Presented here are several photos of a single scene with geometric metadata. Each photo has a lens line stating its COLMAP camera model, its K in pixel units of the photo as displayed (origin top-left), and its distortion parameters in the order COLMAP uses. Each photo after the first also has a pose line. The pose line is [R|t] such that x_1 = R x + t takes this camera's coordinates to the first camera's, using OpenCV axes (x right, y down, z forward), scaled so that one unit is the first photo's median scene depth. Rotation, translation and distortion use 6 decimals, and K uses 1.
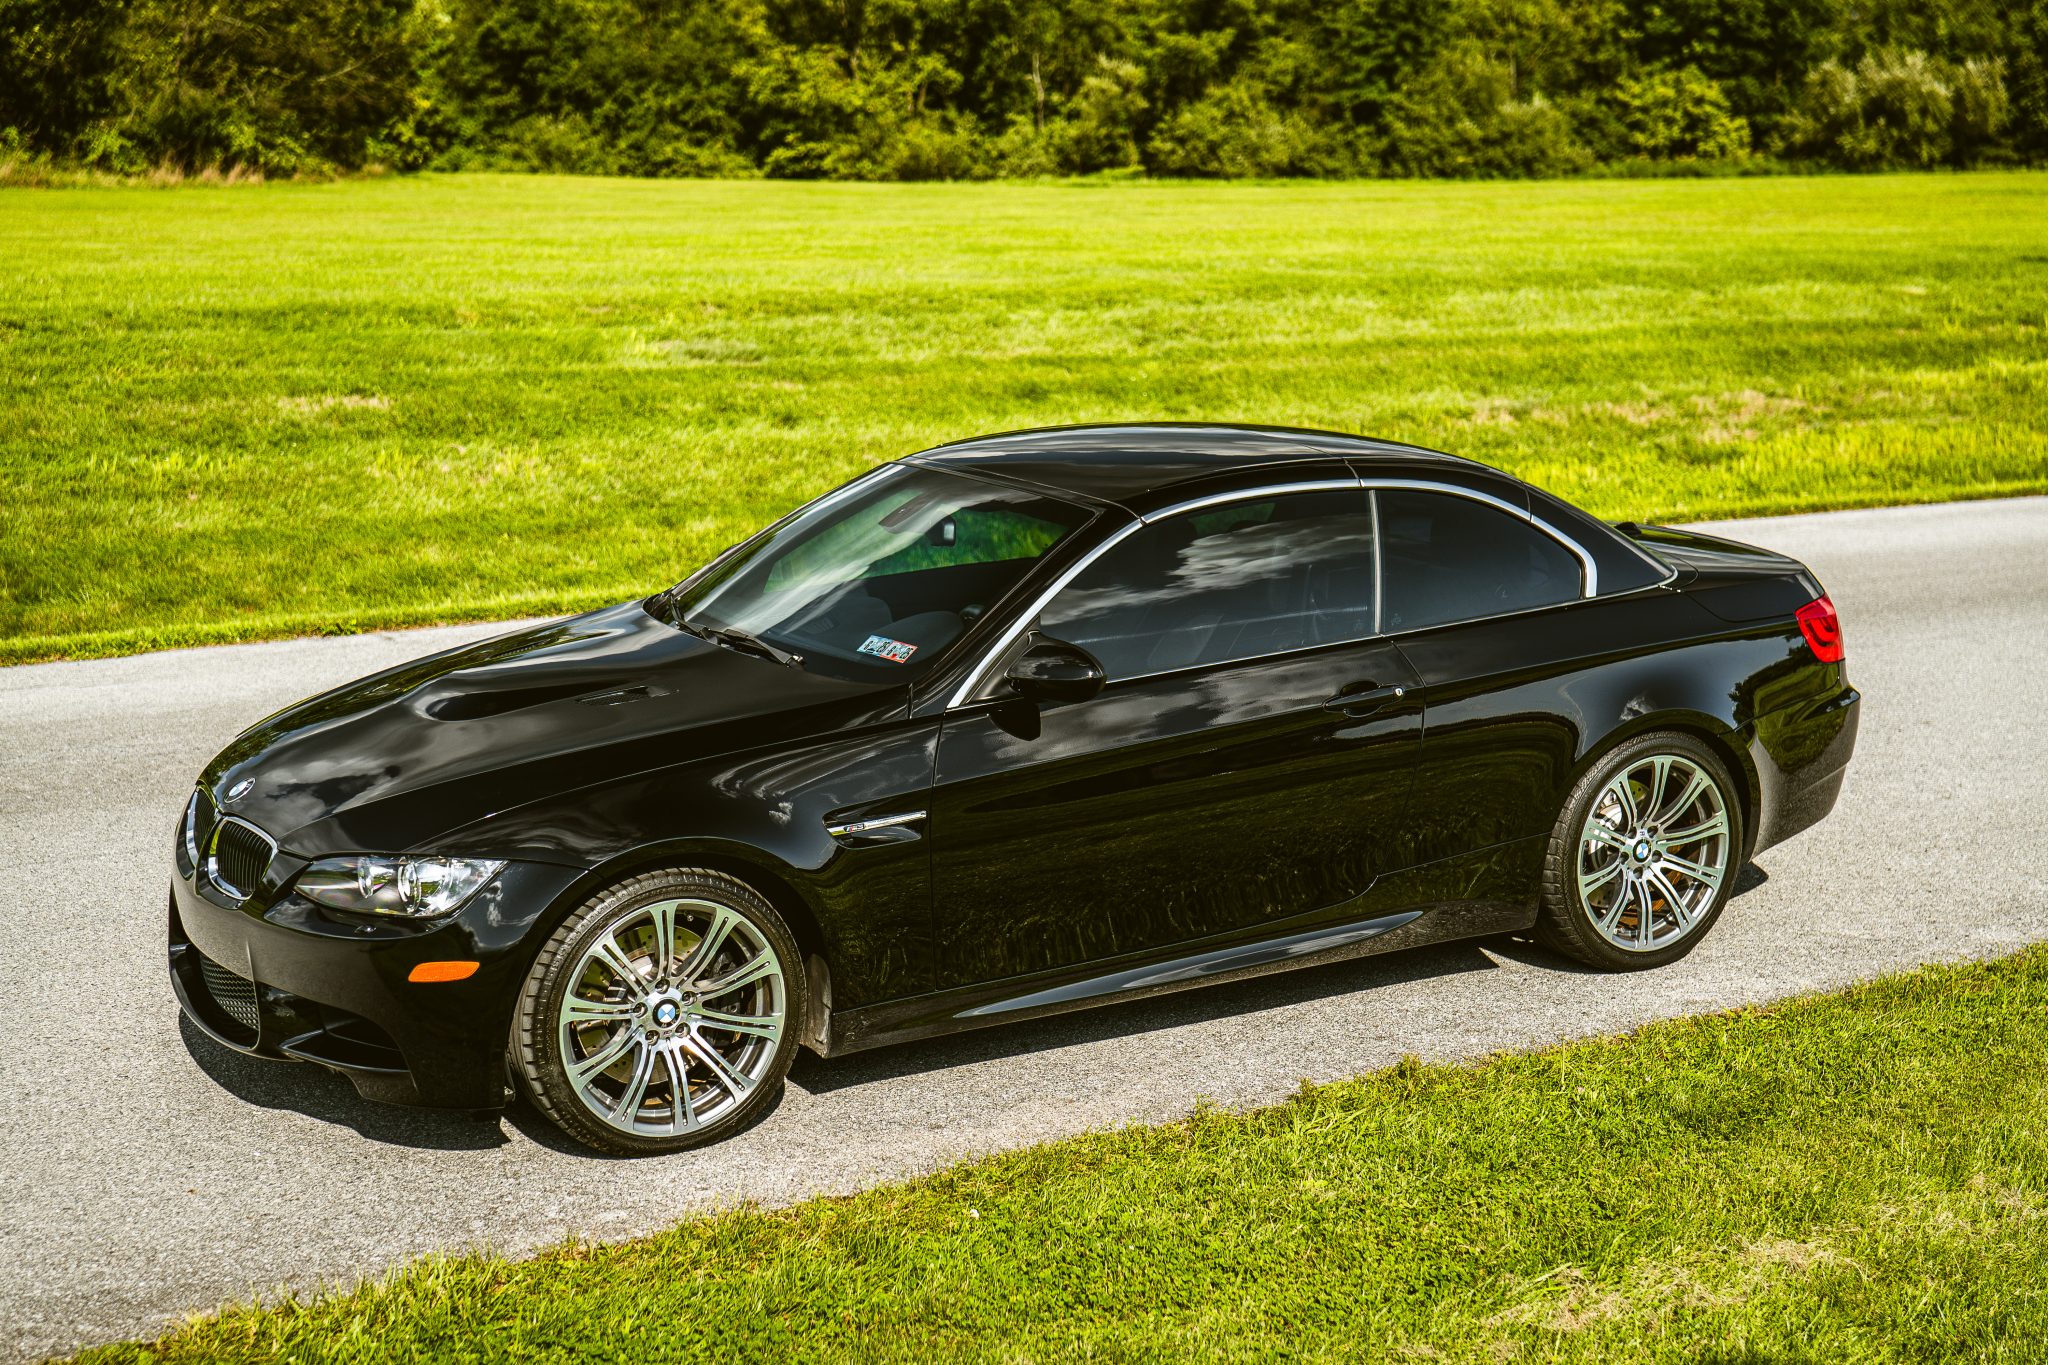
lens RADIAL K [[2808.2, 0, 1025.0], [0, 2808.2, 666.2], [0, 0, 1]] dist [0.005347, 0.000000]
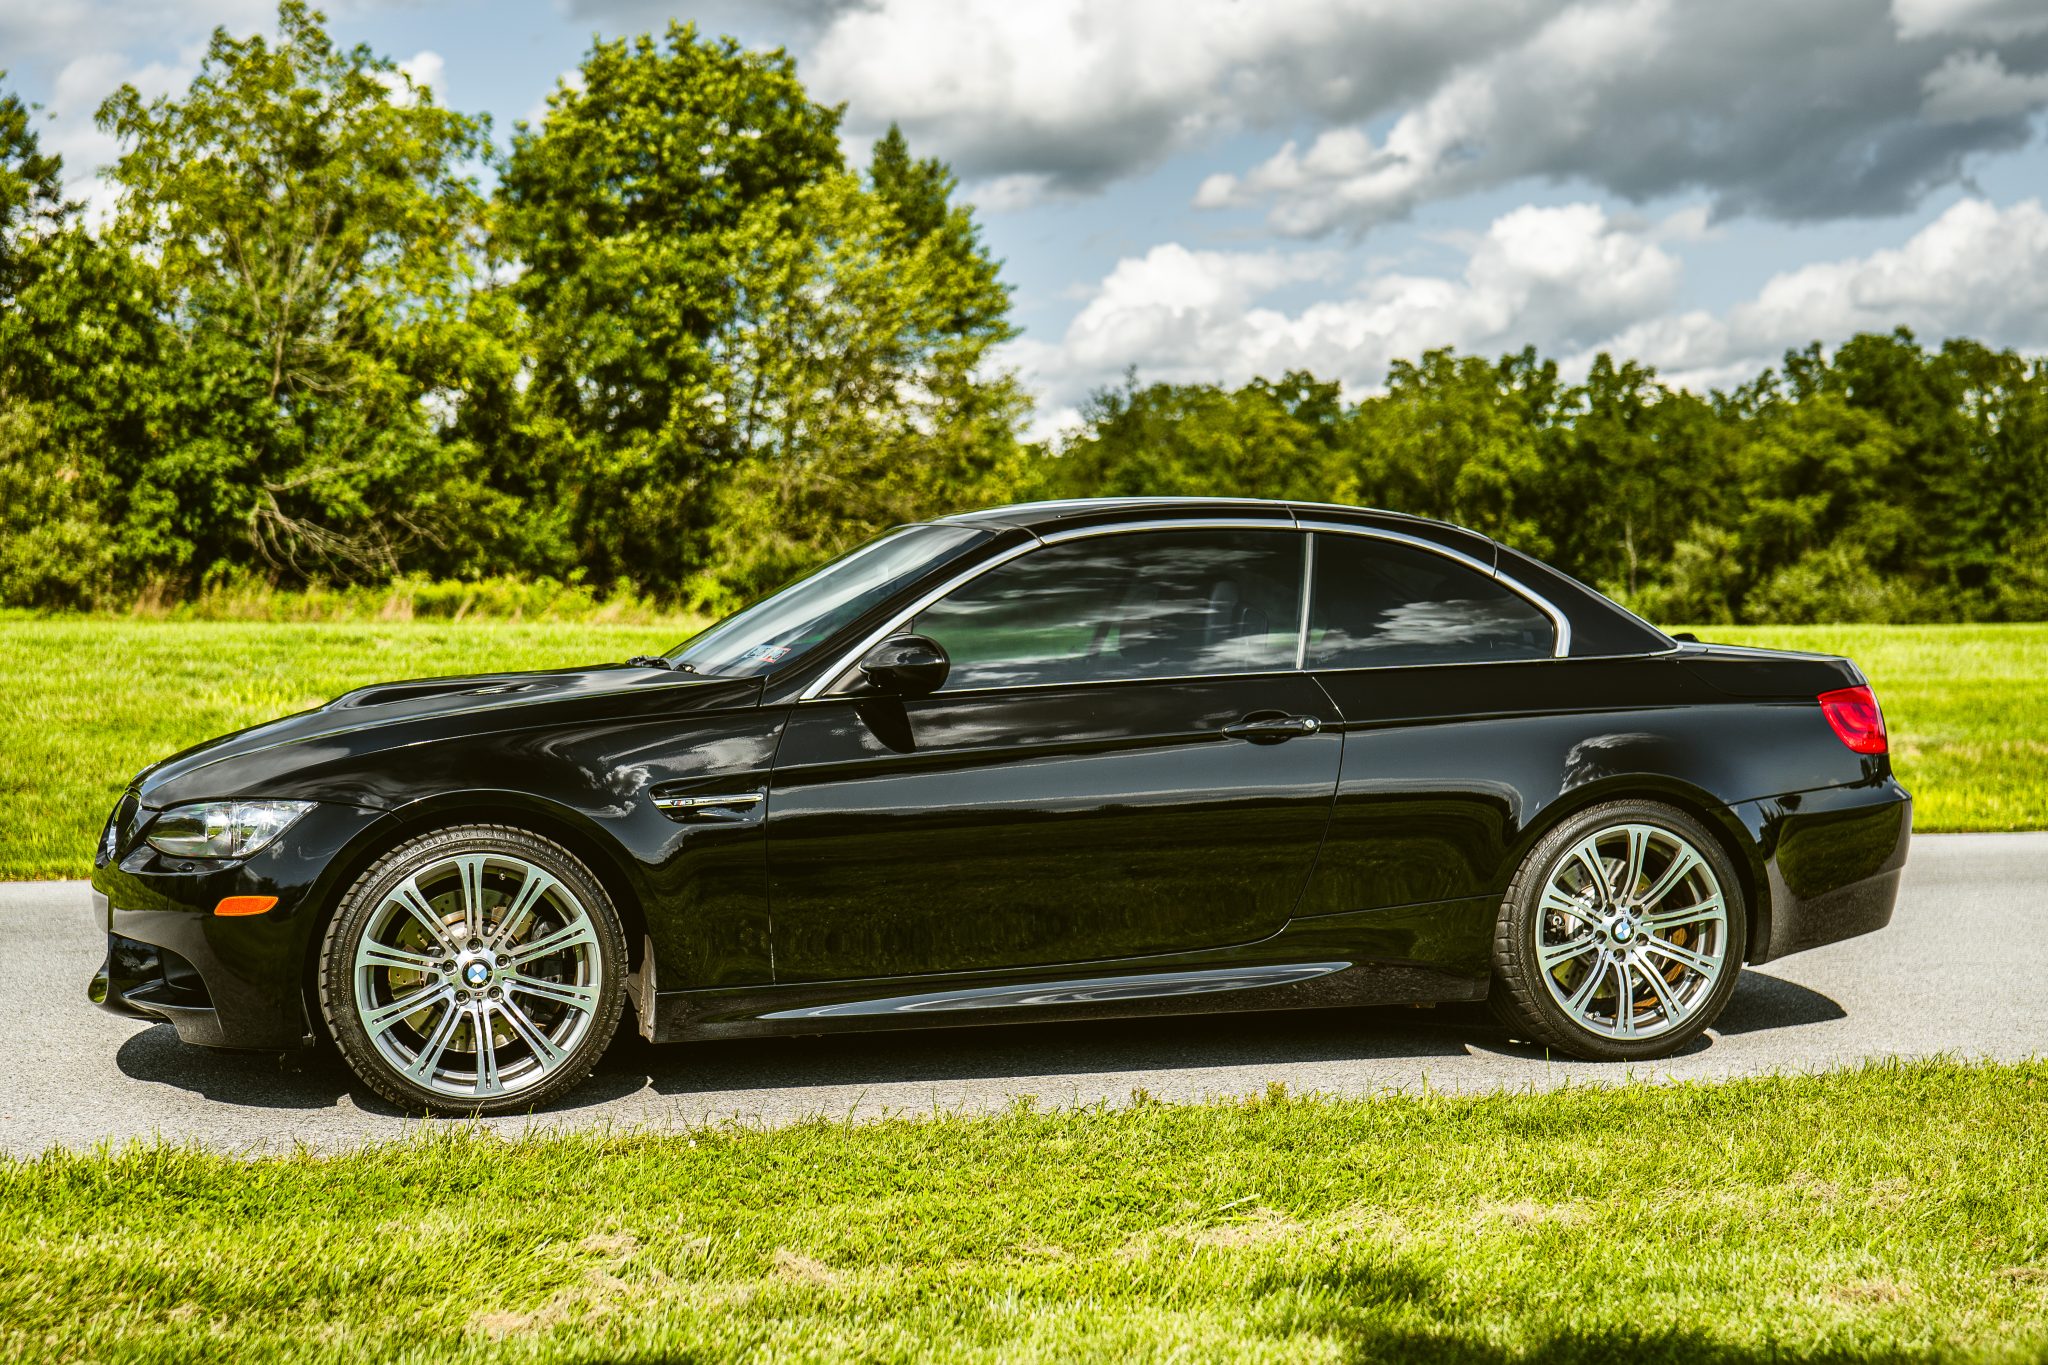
lens RADIAL K [[2808.2, 0, 1024.0], [0, 2808.2, 687.7], [0, 0, 1]] dist [0.005347, 0.000000]
pose [[0.976085, 0.006319, -0.217299, 0.227582], [-0.041640, 0.986504, -0.158356, 0.141513], [0.213366, 0.163617, 0.963174, 0.050522]]
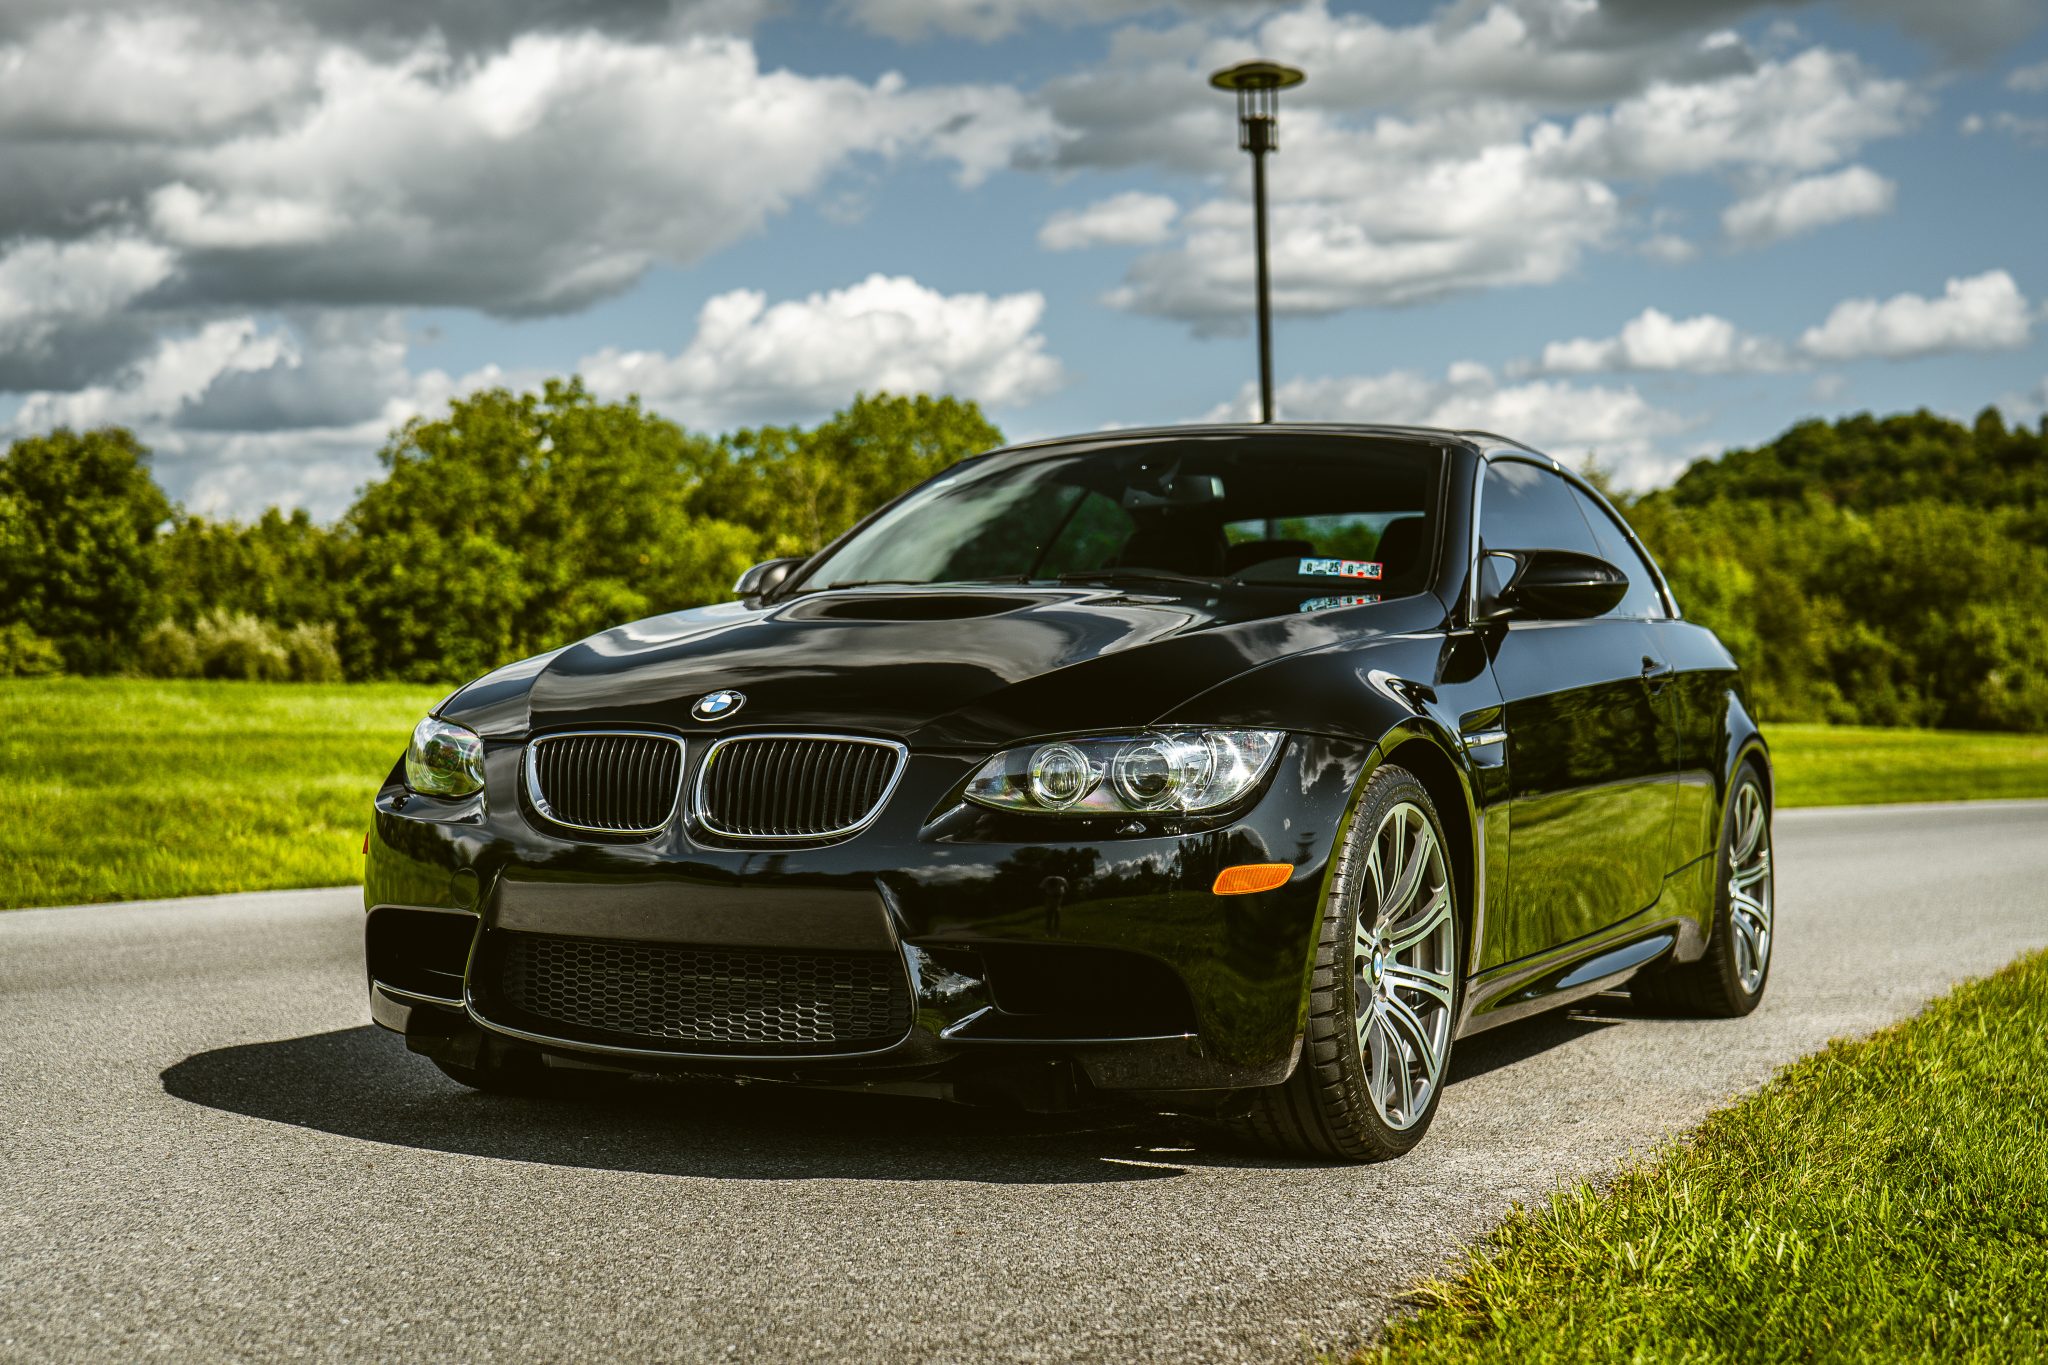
lens RADIAL K [[2808.2, 0, 993.5], [0, 2808.2, 697.5], [0, 0, 1]] dist [0.005347, 0.000000]
pose [[0.829607, 0.017549, 0.558072, -0.515934], [0.091786, 0.981622, -0.167313, 0.138393], [-0.550752, 0.190027, 0.812750, 0.354147]]
